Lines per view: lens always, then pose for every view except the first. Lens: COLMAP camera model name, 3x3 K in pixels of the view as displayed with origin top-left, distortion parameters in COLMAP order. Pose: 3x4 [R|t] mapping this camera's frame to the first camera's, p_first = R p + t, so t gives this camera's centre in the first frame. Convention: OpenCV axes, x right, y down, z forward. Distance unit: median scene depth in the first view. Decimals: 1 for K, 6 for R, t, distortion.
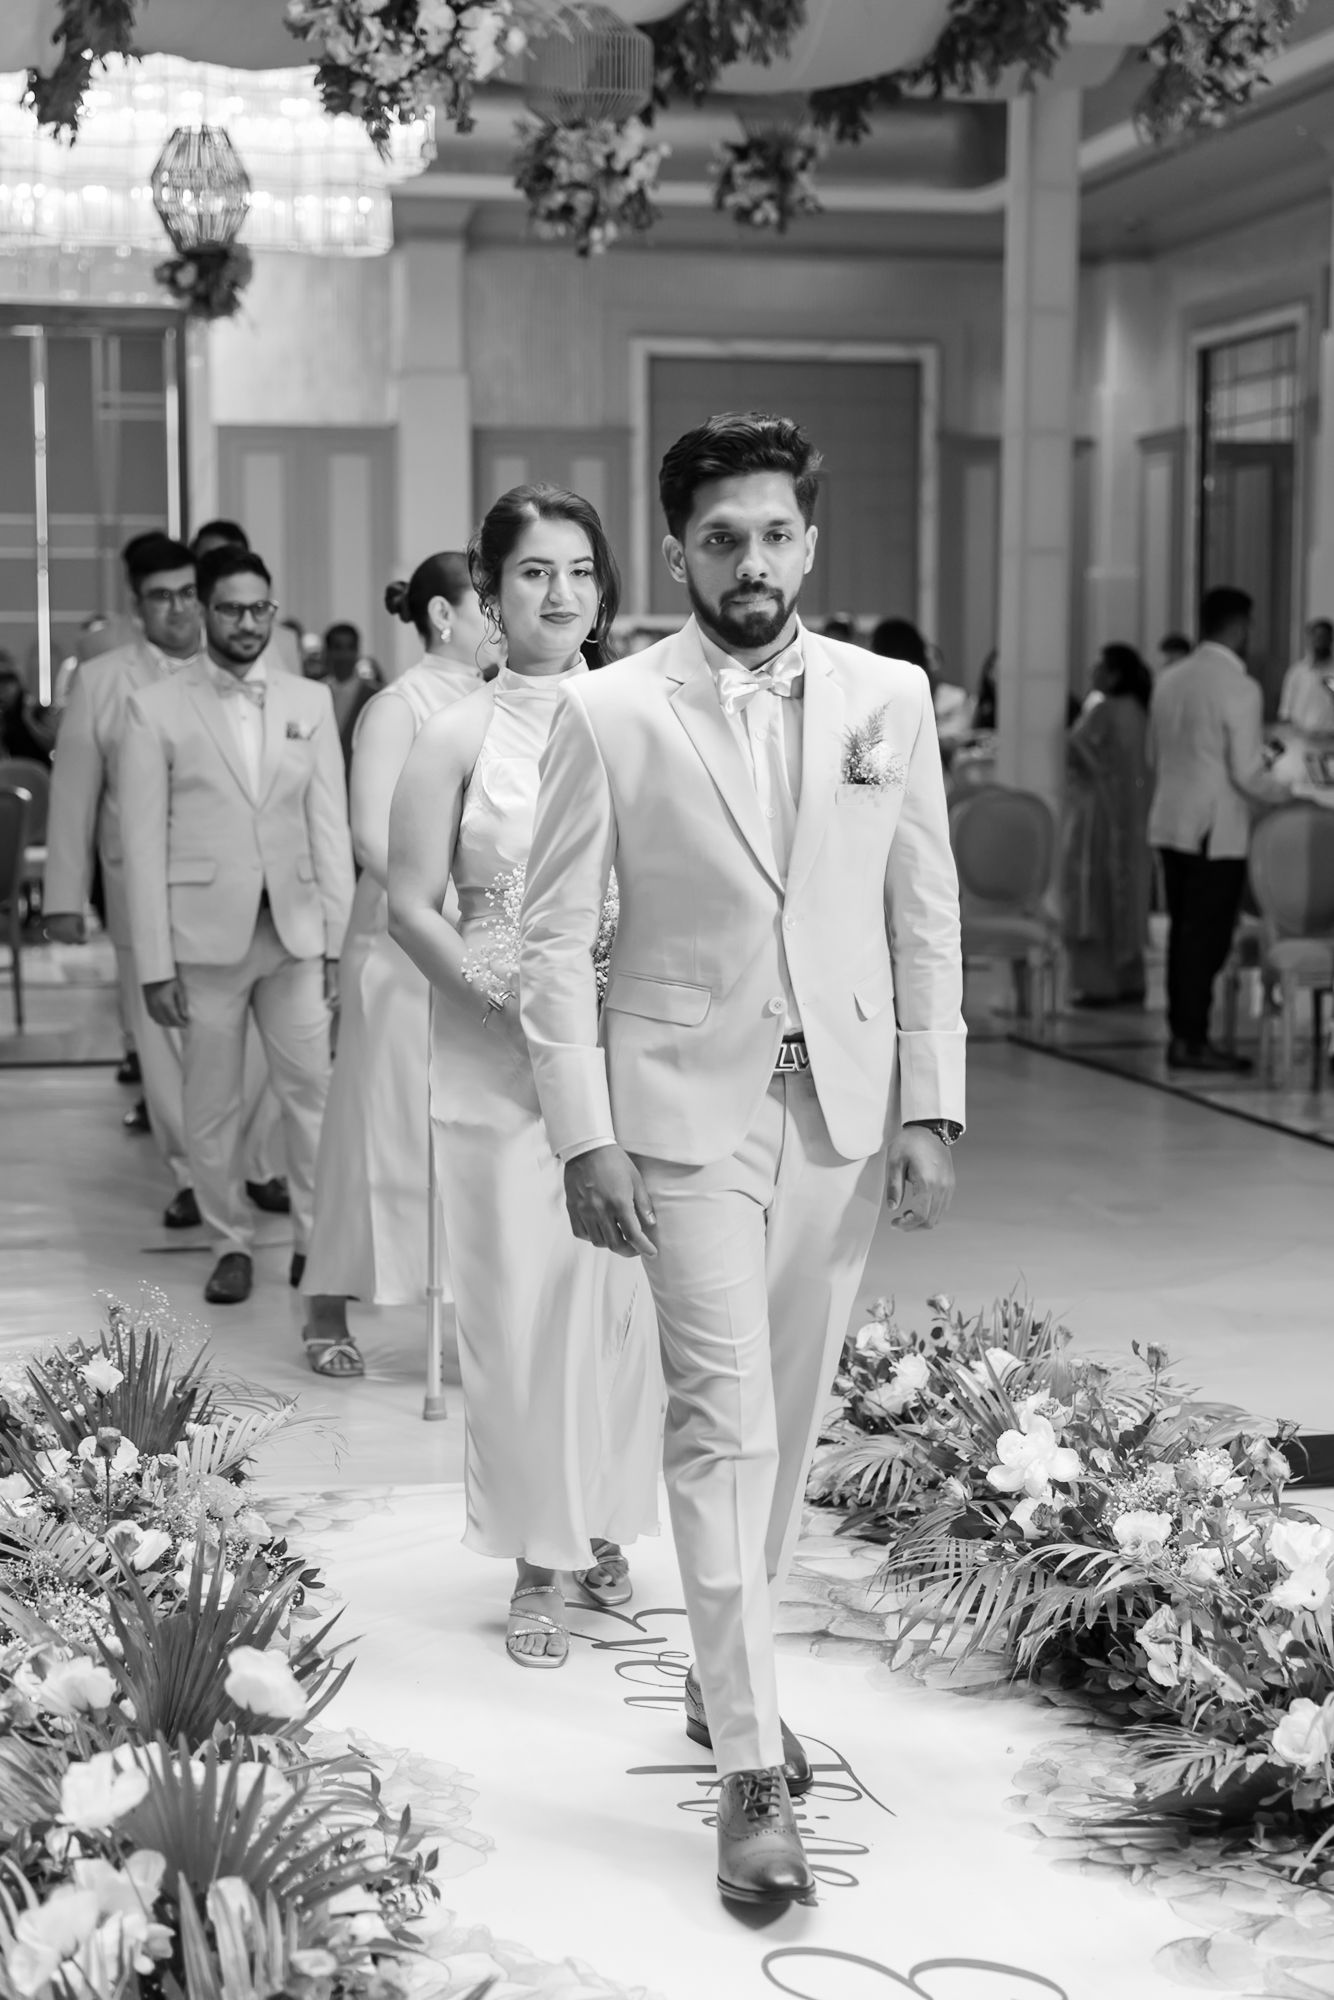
lens RADIAL K [[3078.8, 0, 667.0], [0, 3078.8, 1000.0], [0, 0, 1]] dist [0.008157, 0.089808]
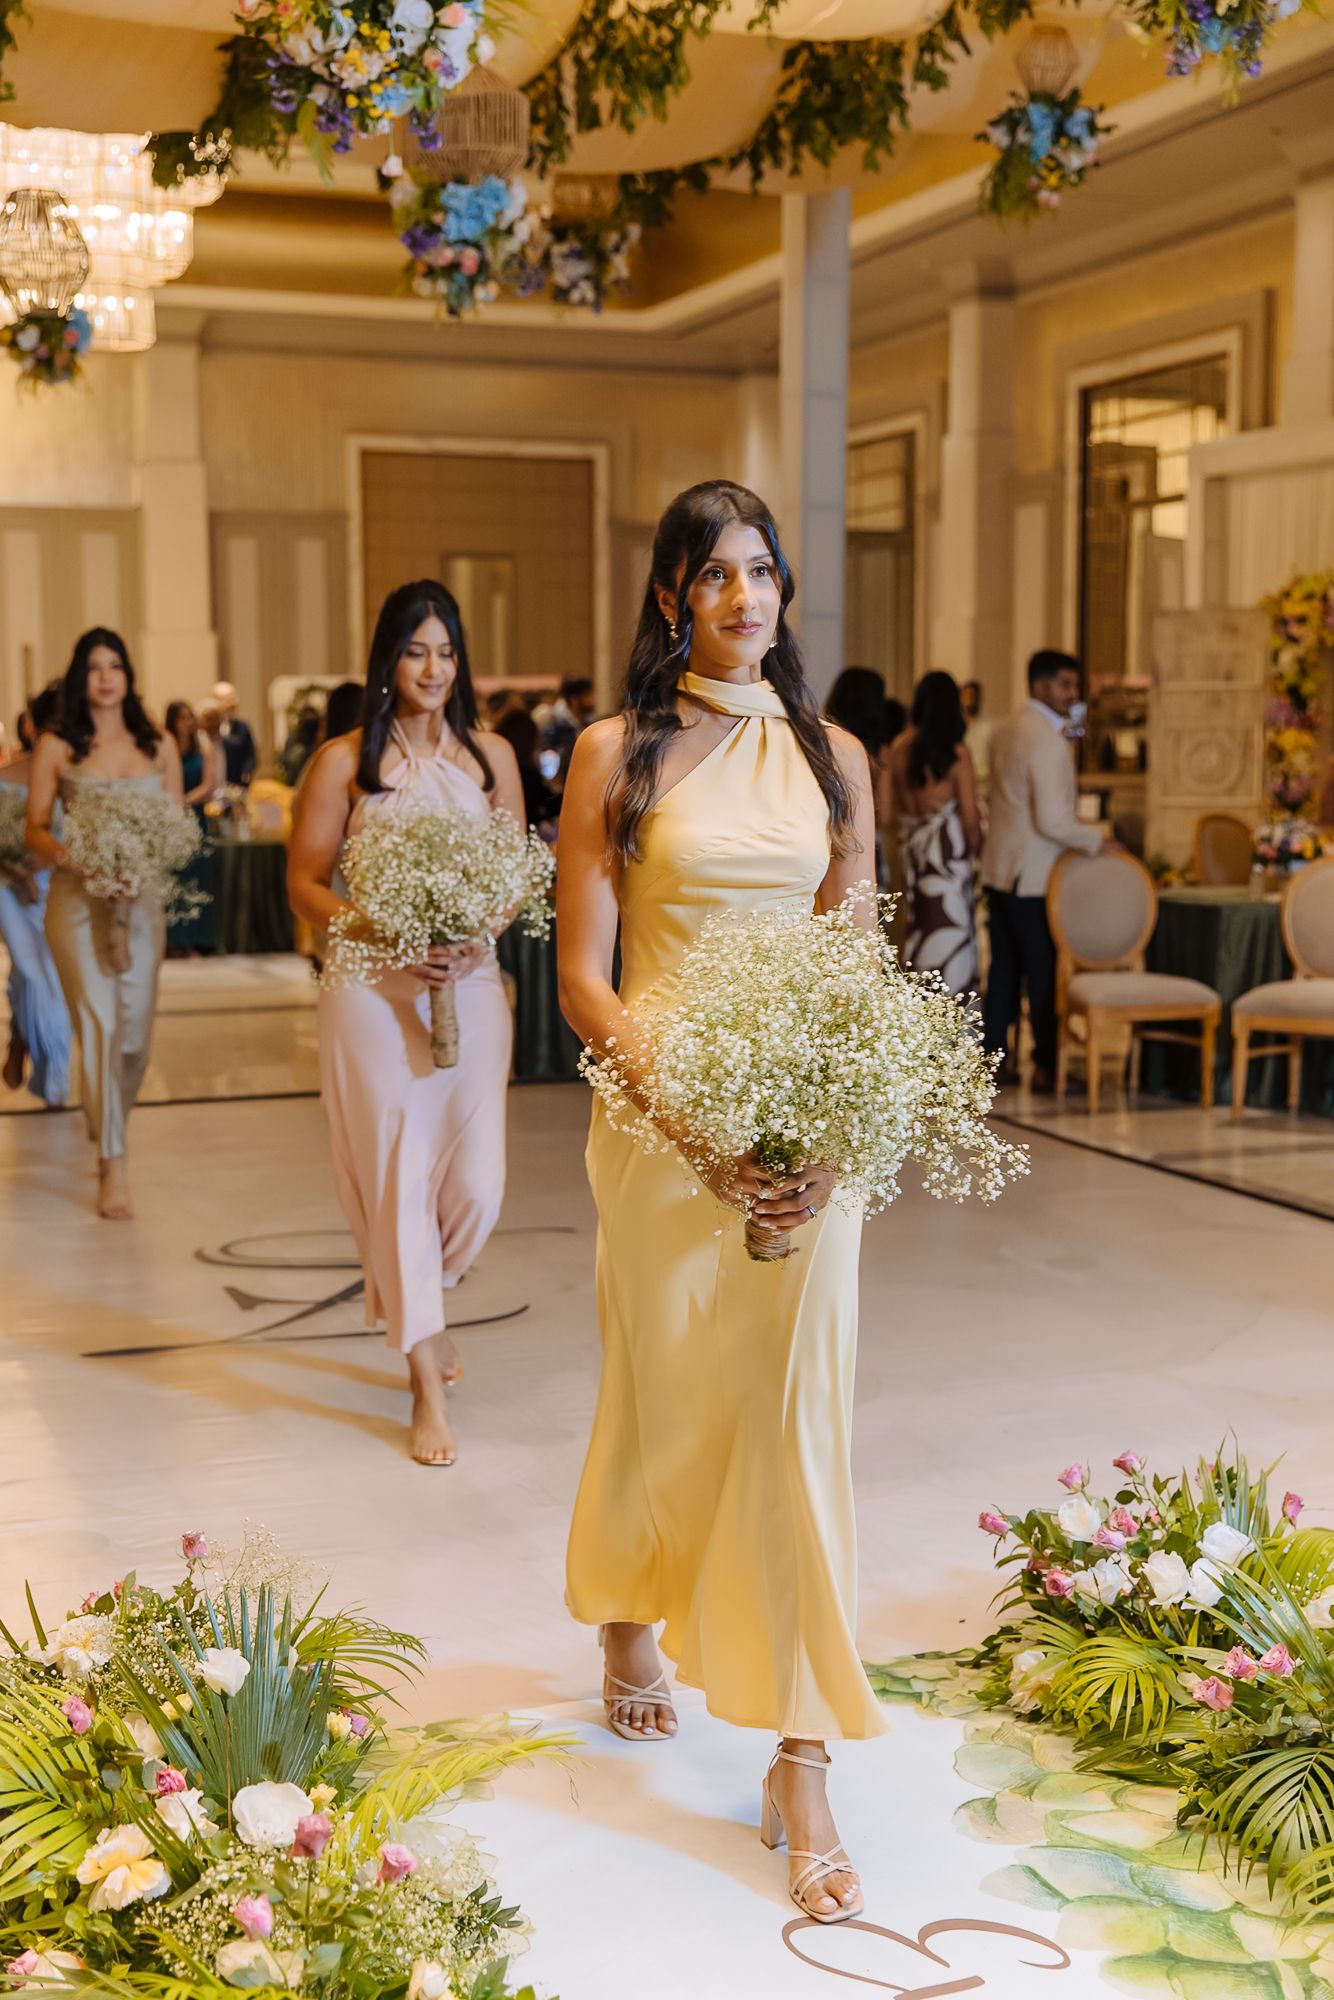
lens RADIAL K [[2479.2, 0, 667.0], [0, 2479.2, 1000.0], [0, 0, 1]] dist [0.031199, -0.011130]
pose [[0.989928, -0.019247, 0.140261, -0.076606], [0.018518, 0.999807, 0.006499, -0.021672], [-0.140359, -0.003837, 0.990093, 0.182897]]
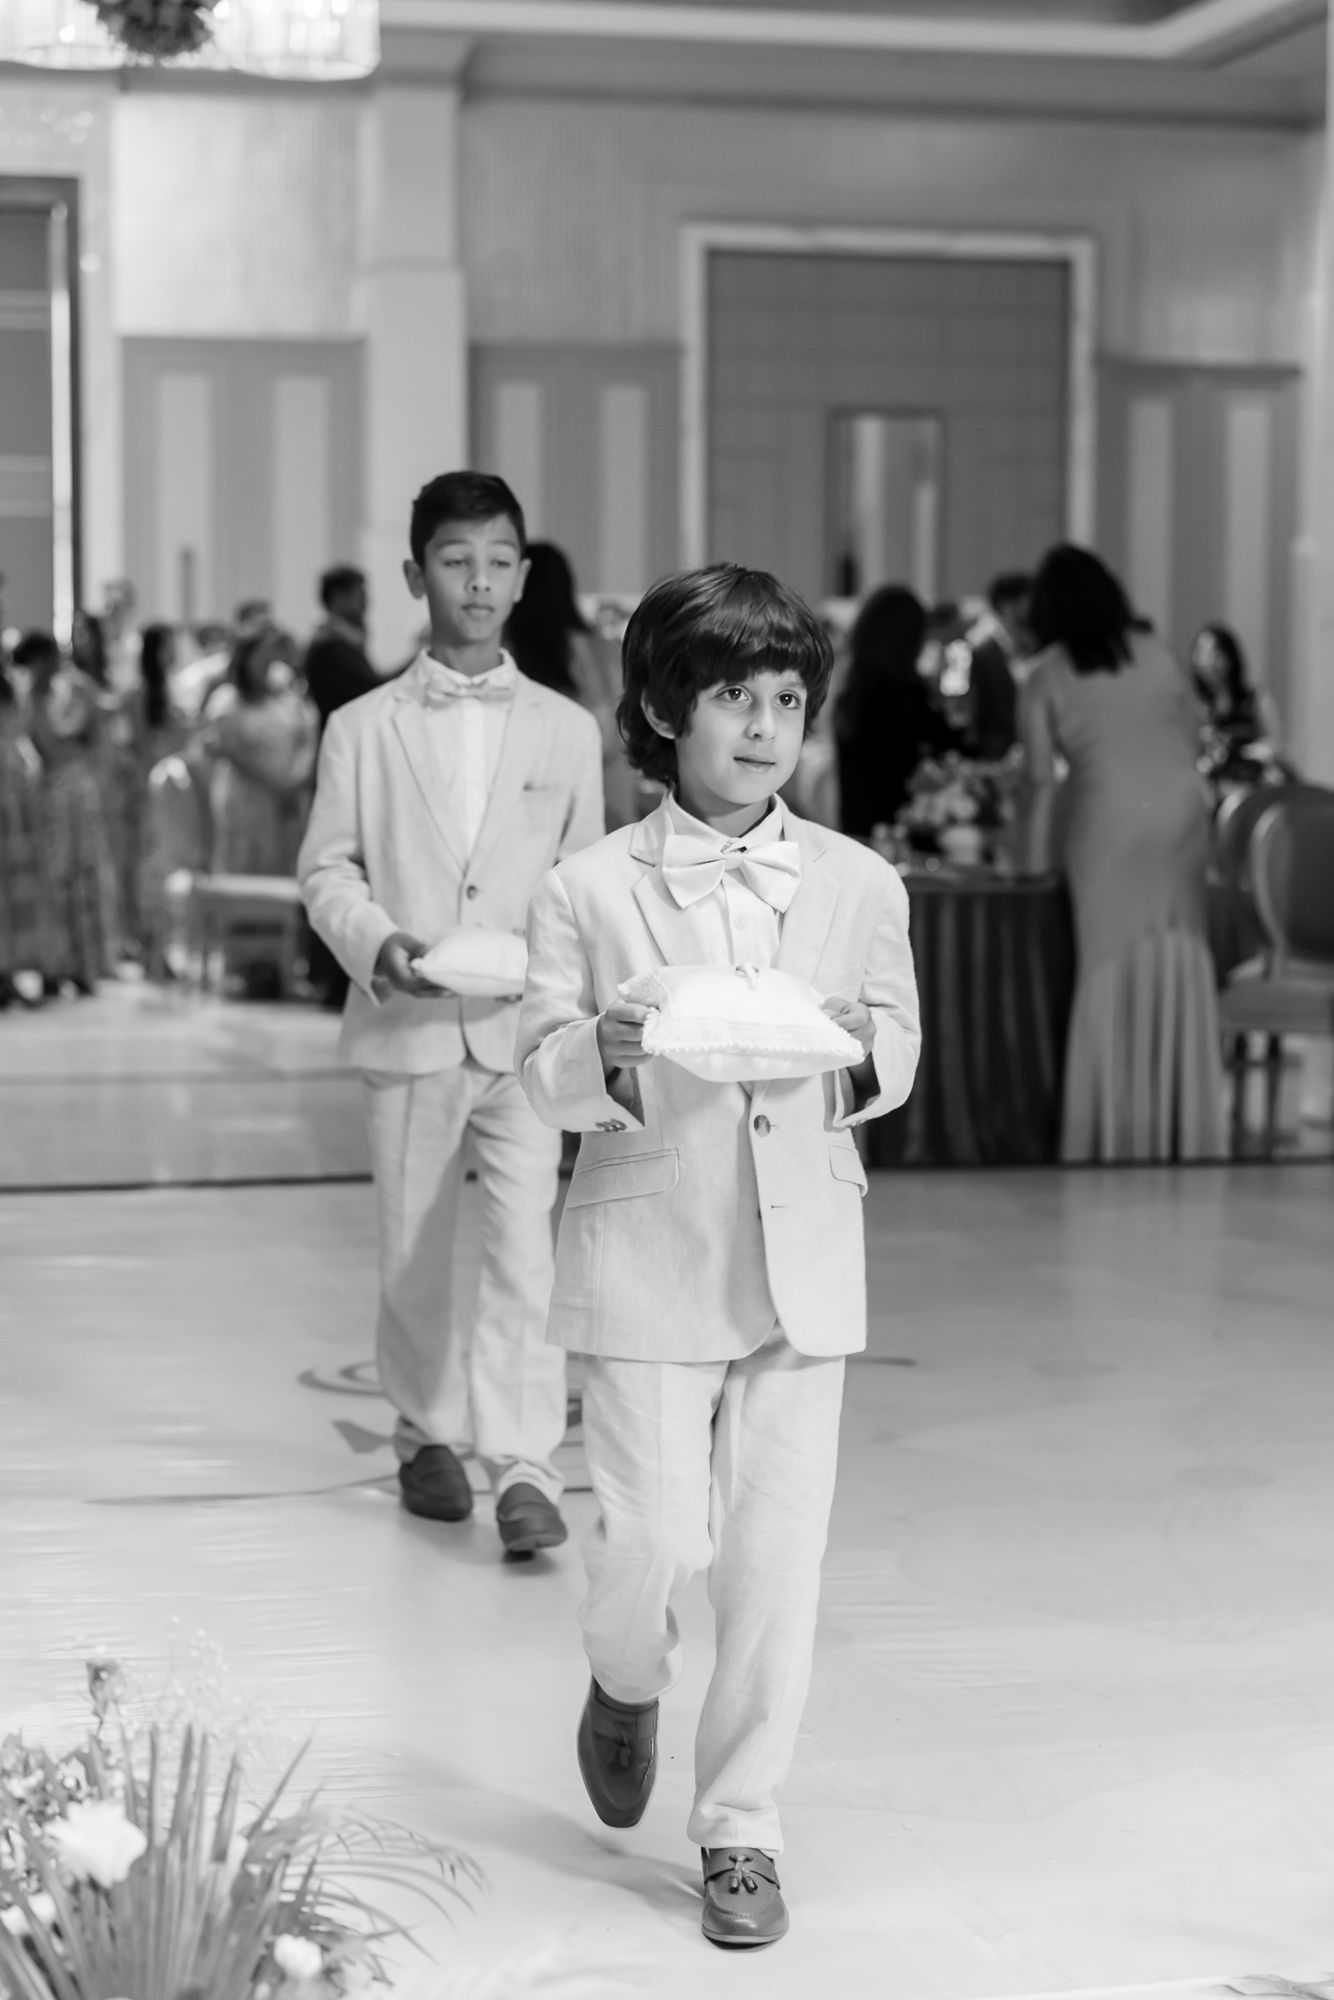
lens RADIAL K [[3918.0, 0, 667.0], [0, 3918.0, 1000.0], [0, 0, 1]] dist [-0.186541, 2.238077]
pose [[0.999992, 0.002573, 0.003010, -0.049704], [-0.002466, 0.999387, -0.034936, 0.009546], [-0.003098, 0.034928, 0.999385, 0.207060]]
